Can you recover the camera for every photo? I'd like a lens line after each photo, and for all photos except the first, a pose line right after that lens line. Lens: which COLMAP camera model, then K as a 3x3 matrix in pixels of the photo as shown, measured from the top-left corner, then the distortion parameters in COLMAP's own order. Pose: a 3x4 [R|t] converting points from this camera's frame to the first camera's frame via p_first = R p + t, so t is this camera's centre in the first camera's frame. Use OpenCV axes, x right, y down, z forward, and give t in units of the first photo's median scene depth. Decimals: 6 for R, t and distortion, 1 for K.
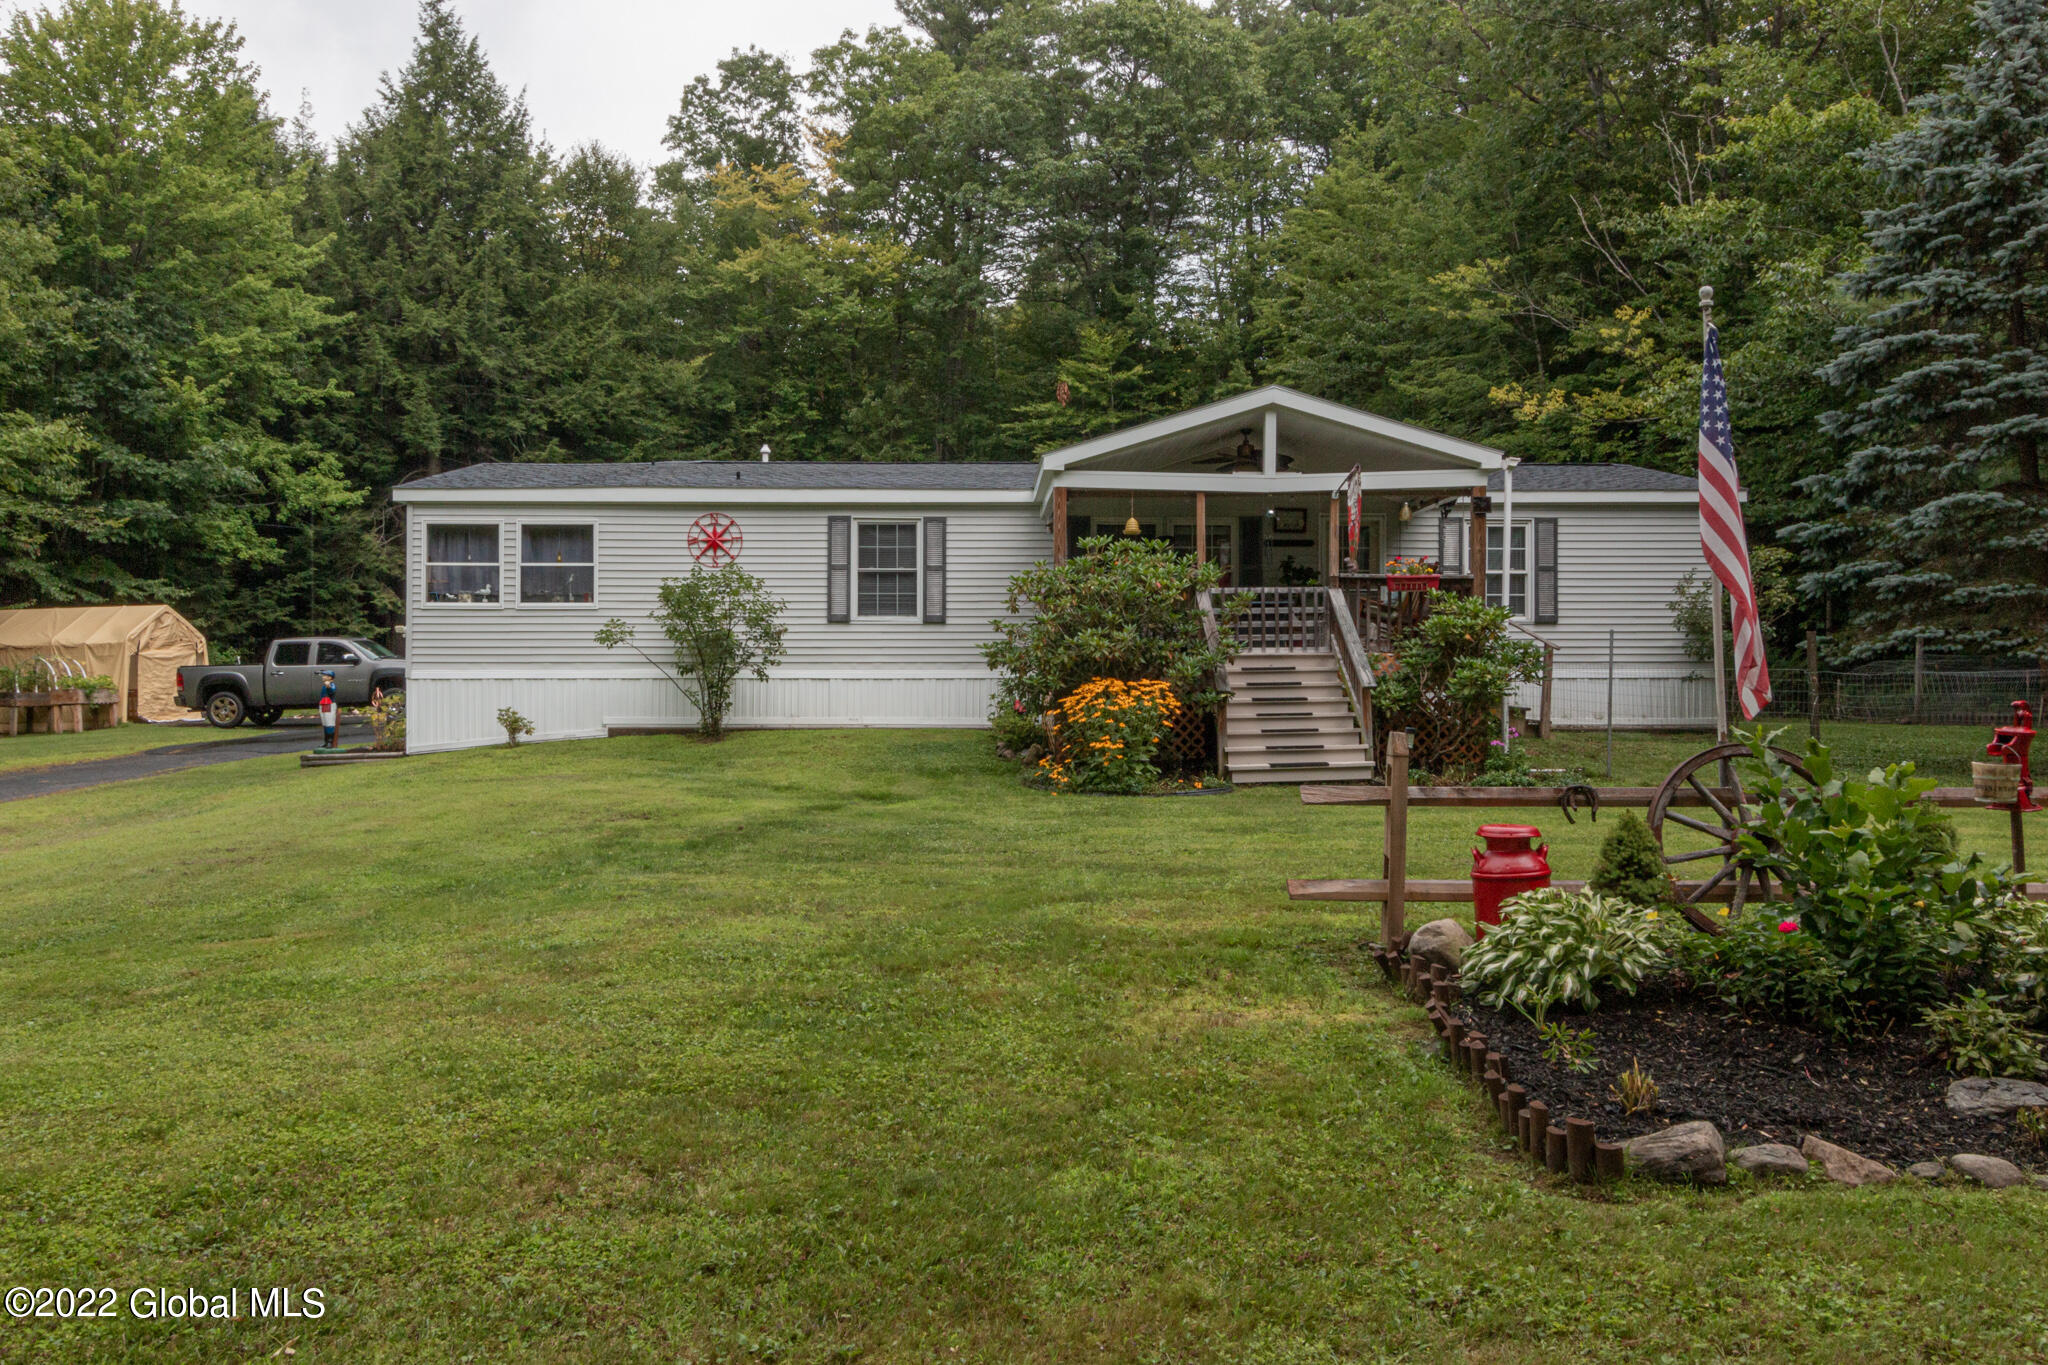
lens RADIAL K [[1555.5, 0, 1021.1], [0, 1555.5, 681.5], [0, 0, 1]] dist [0.008633, -0.010162]
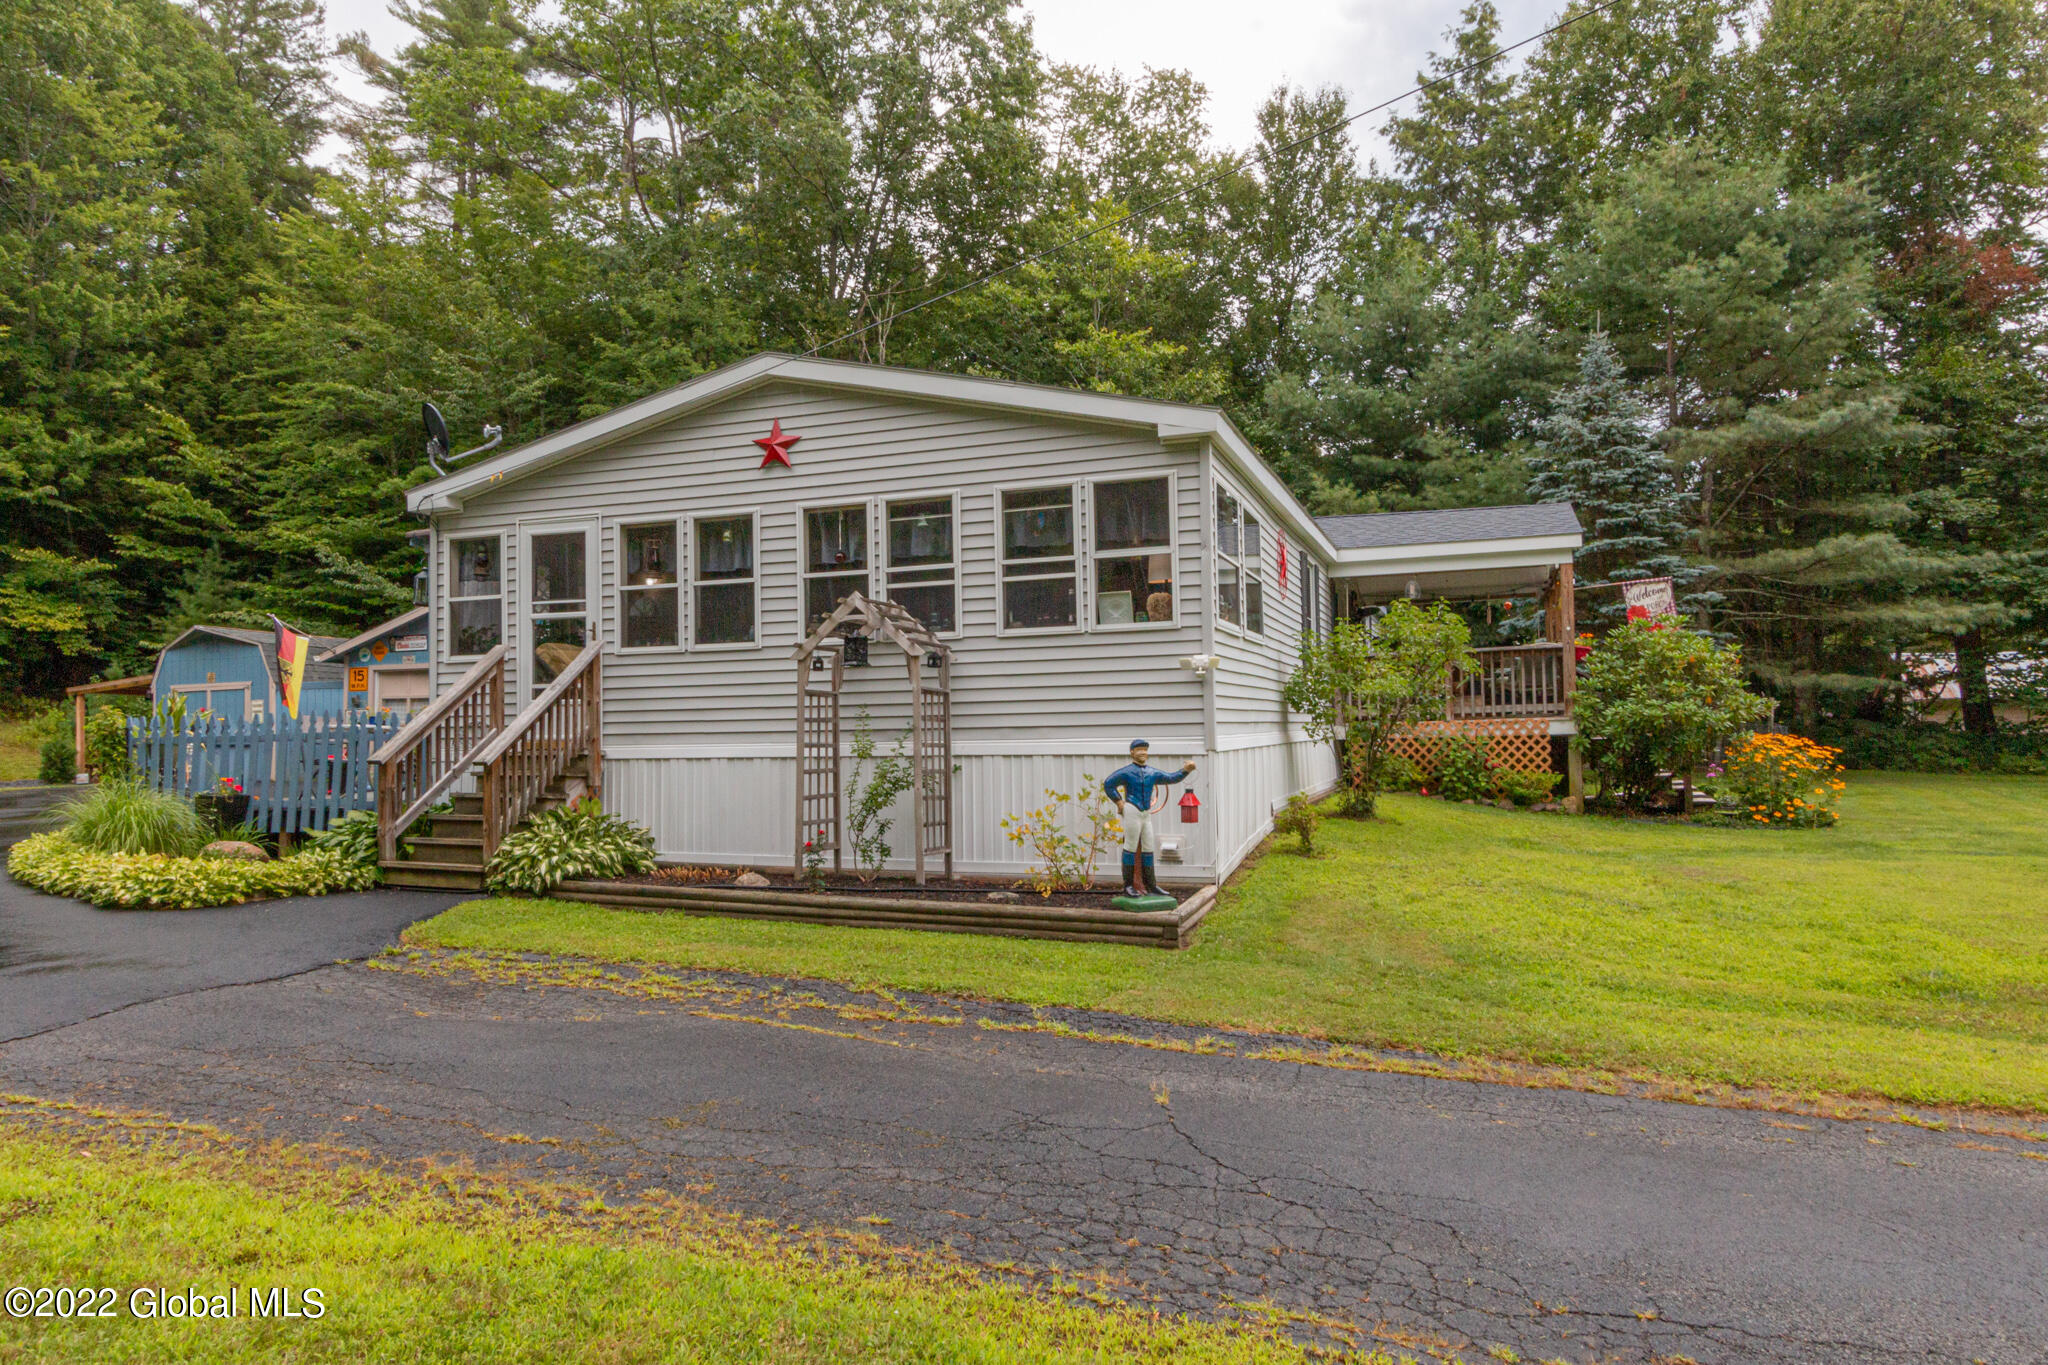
lens RADIAL K [[1298.4, 0, 1025.3], [0, 1298.4, 688.0], [0, 0, 1]] dist [0.000671, -0.002749]
pose [[0.358800, 0.024439, 0.933095, -0.834485], [0.016452, 0.999336, -0.032500, -0.010080], [-0.933270, 0.027012, 0.358159, 0.876584]]
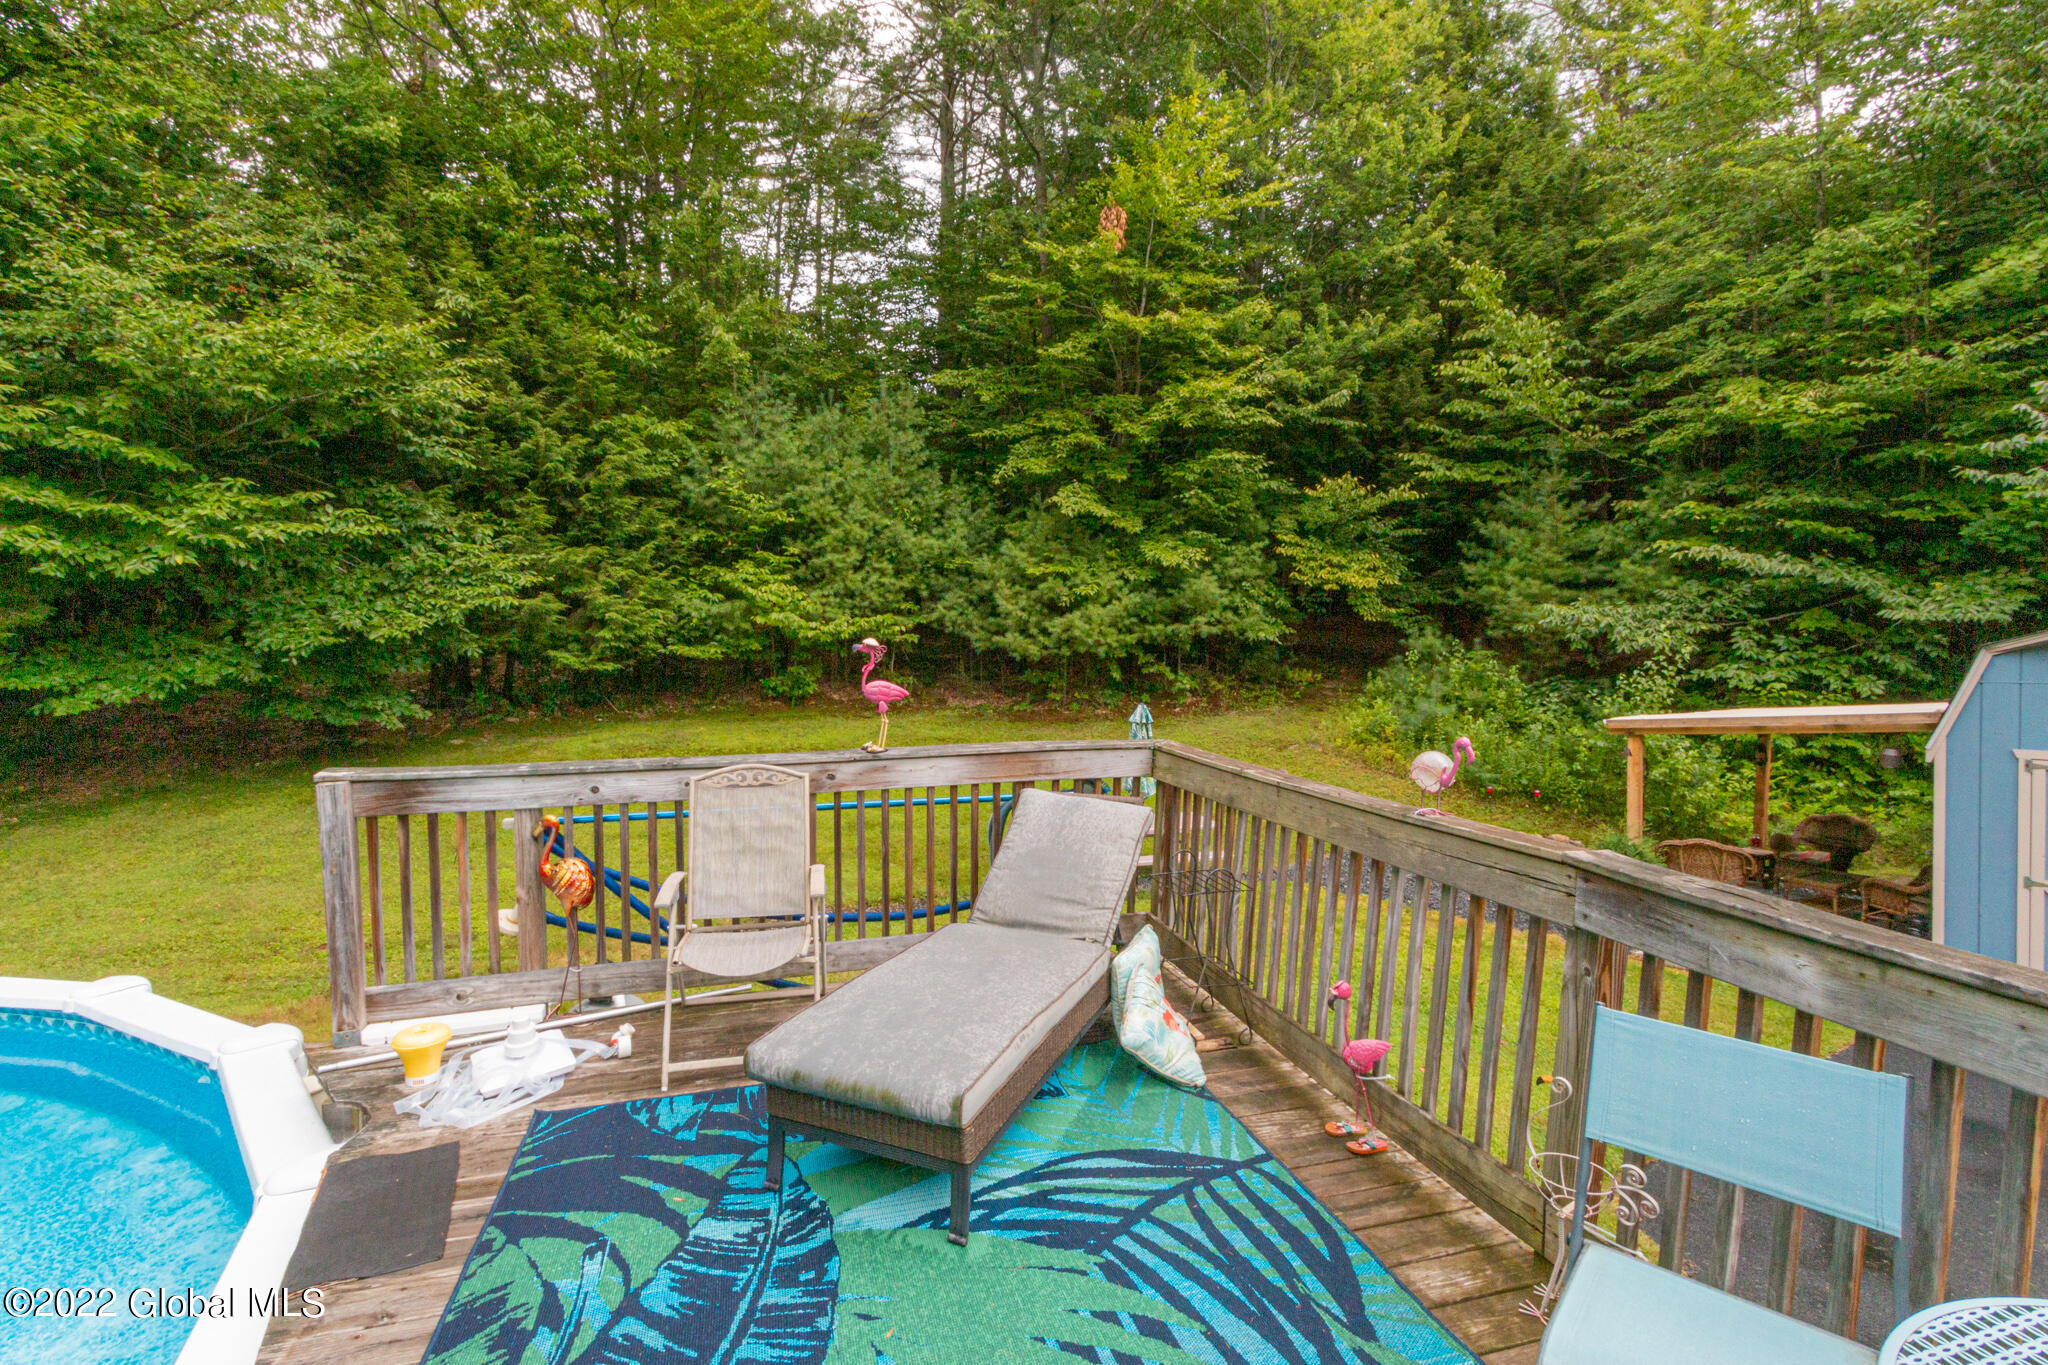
lens RADIAL K [[927.7, 0, 1027.0], [0, 927.7, 673.7], [0, 0, 1]] dist [0.005347, -0.002100]
pose [[0.887018, -0.024579, 0.461081, -0.426798], [0.009244, 0.999327, 0.035488, -0.106364], [-0.461643, -0.027217, 0.886648, 1.940304]]
